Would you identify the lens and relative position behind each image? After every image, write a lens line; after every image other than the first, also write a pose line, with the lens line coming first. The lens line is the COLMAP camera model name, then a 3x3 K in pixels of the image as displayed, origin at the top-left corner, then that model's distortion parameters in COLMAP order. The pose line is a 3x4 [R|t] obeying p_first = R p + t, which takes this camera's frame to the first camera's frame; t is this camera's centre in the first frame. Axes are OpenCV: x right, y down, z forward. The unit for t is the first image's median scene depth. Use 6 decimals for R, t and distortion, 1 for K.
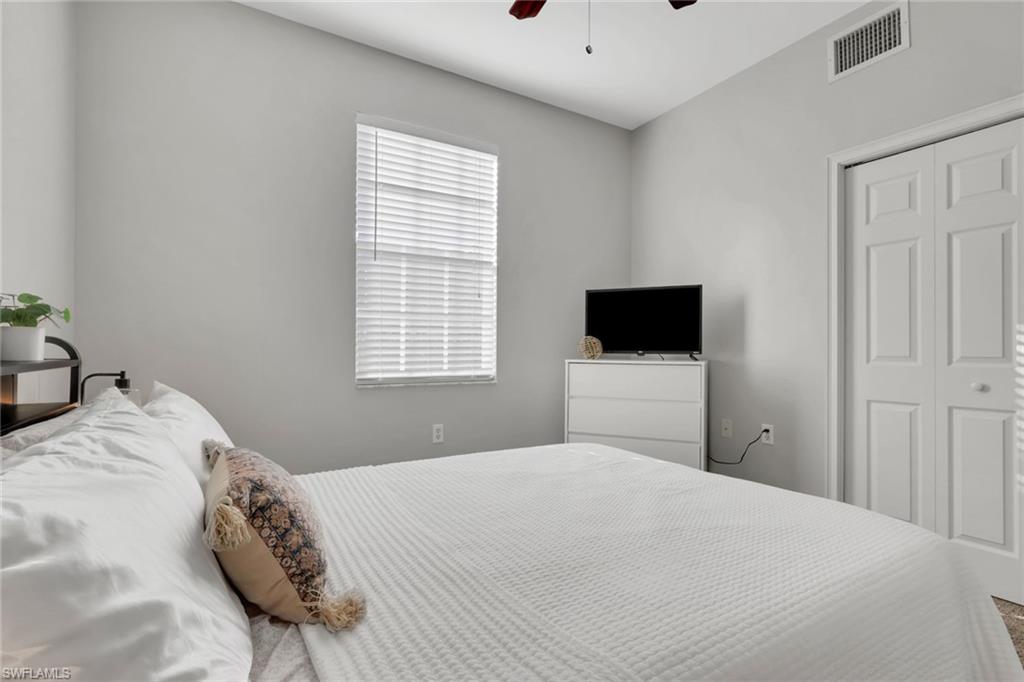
lens RADIAL K [[484.6, 0, 512.3], [0, 484.6, 344.0], [0, 0, 1]] dist [-0.005337, -0.000218]
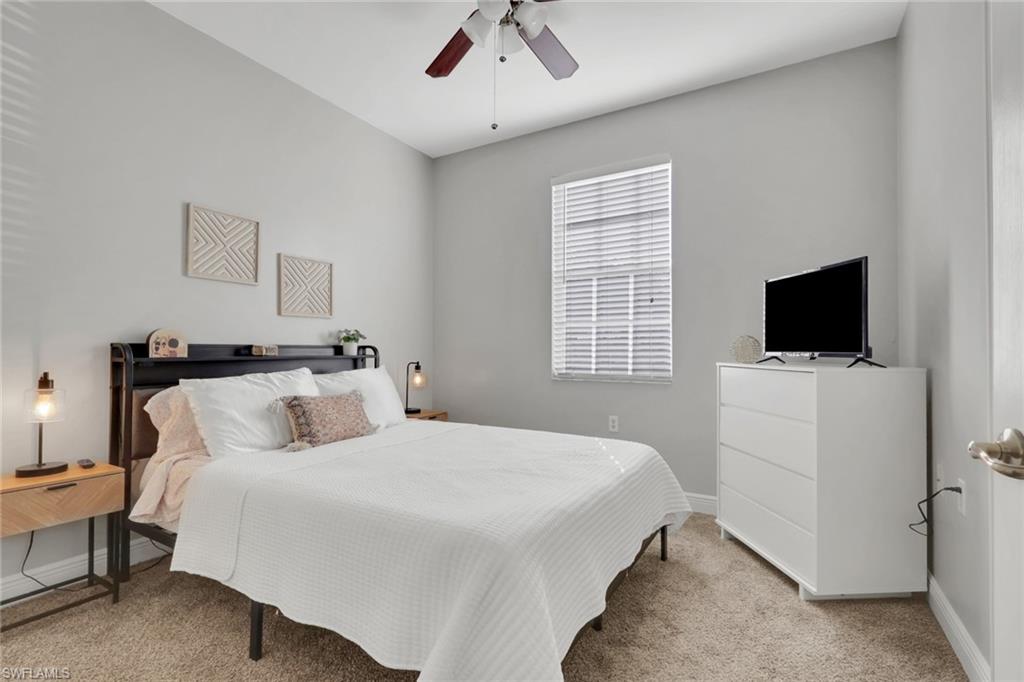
lens RADIAL K [[484.6, 0, 510.8], [0, 484.6, 343.8], [0, 0, 1]] dist [-0.005337, -0.000218]
pose [[0.464728, -0.014126, -0.885341, 0.762408], [0.006006, 0.999900, -0.012801, 0.006101], [0.885433, 0.000631, 0.464766, 0.240251]]
